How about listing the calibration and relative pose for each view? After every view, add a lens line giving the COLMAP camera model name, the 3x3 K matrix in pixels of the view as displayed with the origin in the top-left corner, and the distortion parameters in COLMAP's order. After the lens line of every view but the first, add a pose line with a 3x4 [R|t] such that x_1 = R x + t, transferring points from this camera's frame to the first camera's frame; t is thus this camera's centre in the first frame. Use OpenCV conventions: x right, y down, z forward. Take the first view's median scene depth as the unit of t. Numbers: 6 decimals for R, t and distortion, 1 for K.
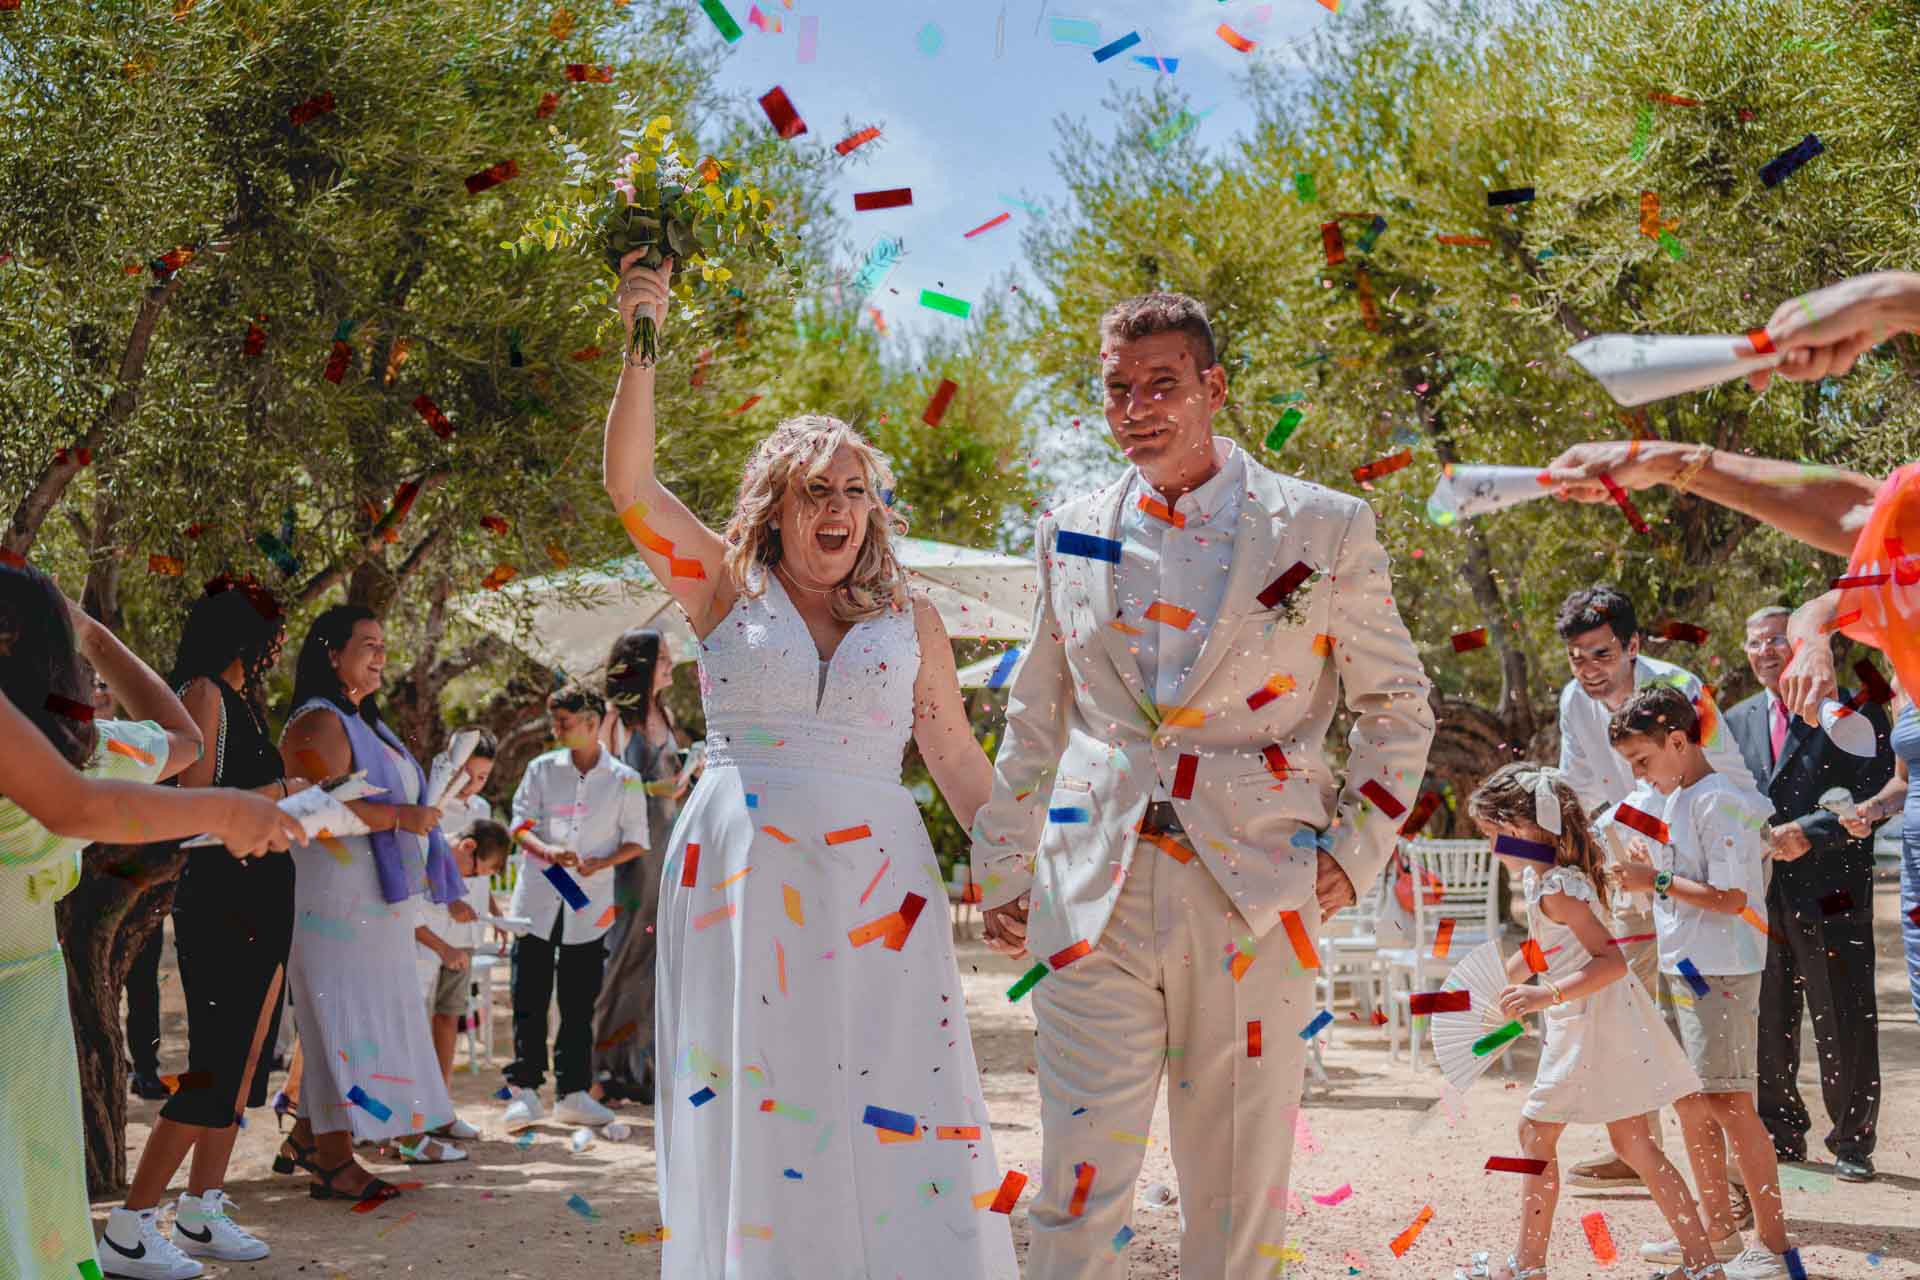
lens RADIAL K [[1938.9, 0, 962.5], [0, 1938.9, 617.5], [0, 0, 1]] dist [-0.000503, 0.013672]
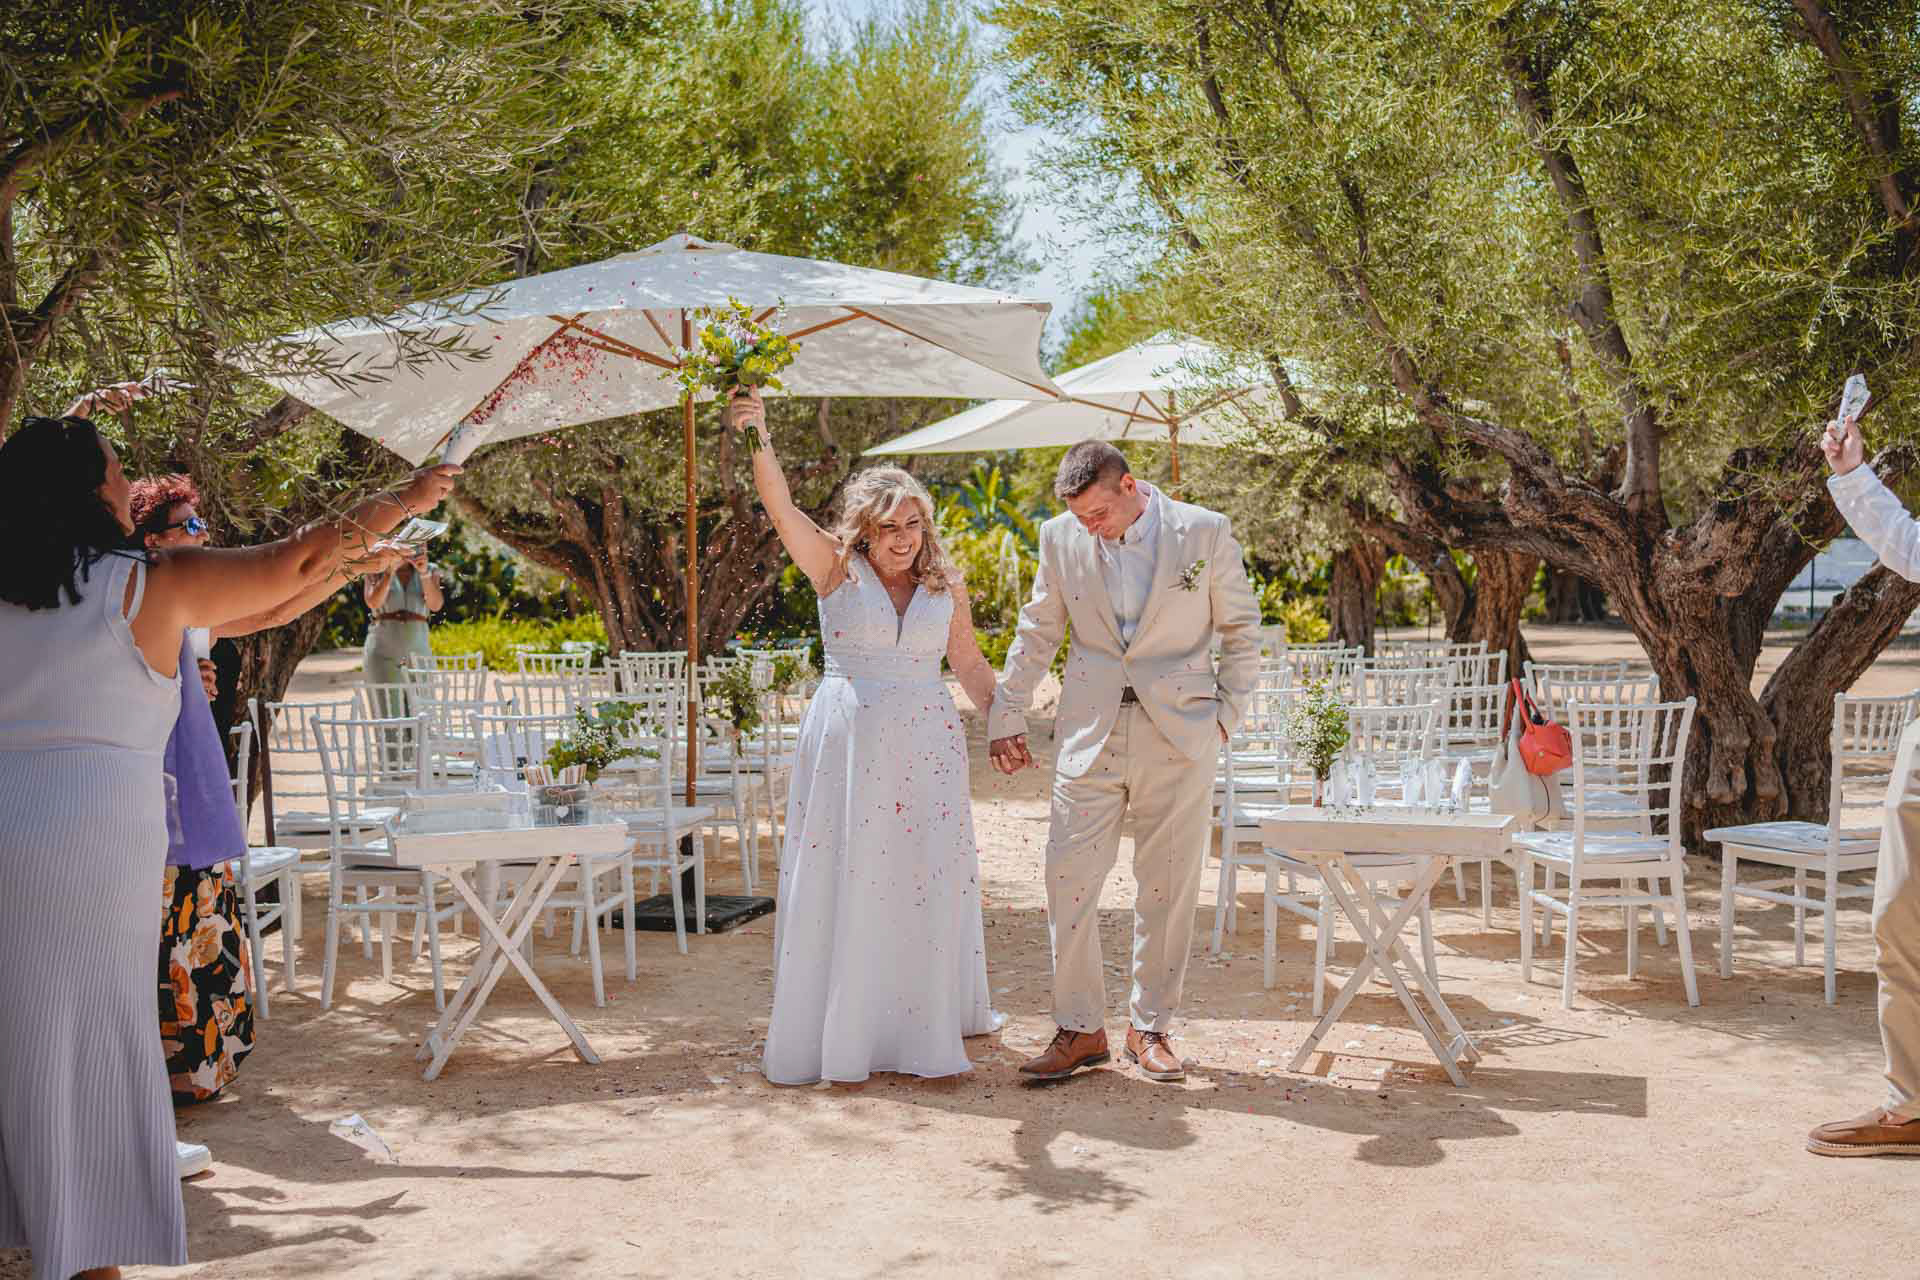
lens RADIAL K [[1938.9, 0, 962.5], [0, 1938.9, 617.5], [0, 0, 1]] dist [-0.000503, 0.013672]
pose [[0.999171, -0.005925, 0.040284, -0.009642], [0.000477, 0.990992, 0.133921, -0.004073], [-0.040715, -0.133790, 0.990173, 0.152369]]
